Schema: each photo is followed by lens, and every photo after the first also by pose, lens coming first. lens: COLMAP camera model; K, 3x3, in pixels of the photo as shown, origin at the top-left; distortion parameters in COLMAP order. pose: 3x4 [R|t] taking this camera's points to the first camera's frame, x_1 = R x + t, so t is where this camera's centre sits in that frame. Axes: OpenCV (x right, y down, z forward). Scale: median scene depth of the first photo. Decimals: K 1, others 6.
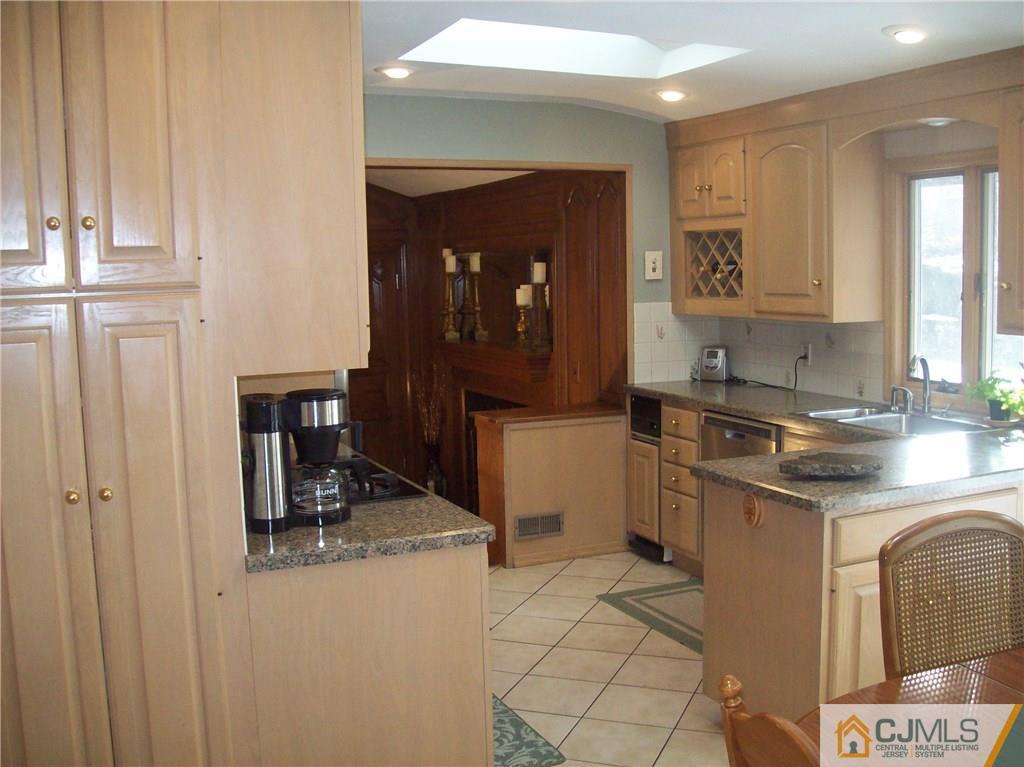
lens RADIAL K [[1077.8, 0, 512.0], [0, 1077.8, 383.5], [0, 0, 1]] dist [-0.201426, 0.174338]
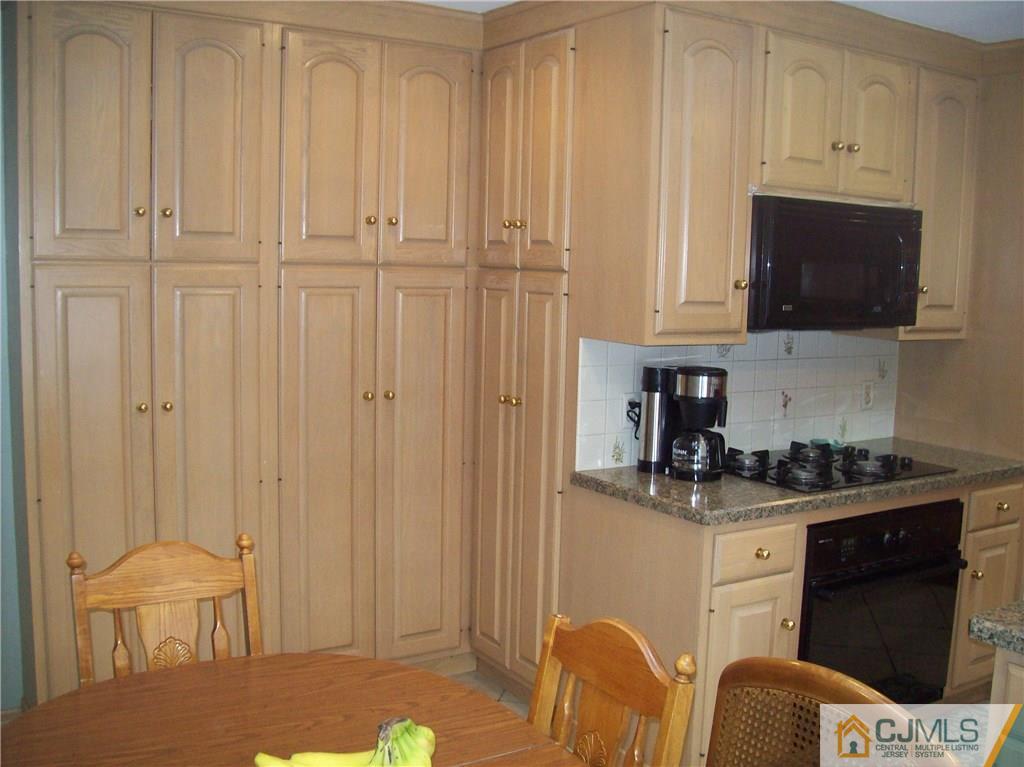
lens RADIAL K [[1077.8, 0, 512.0], [0, 1077.8, 383.5], [0, 0, 1]] dist [-0.201426, 0.174338]
pose [[0.151392, 0.139906, -0.978523, 0.954233], [-0.139009, 0.983109, 0.119055, -0.088867], [0.978651, 0.117999, 0.168283, 0.596603]]
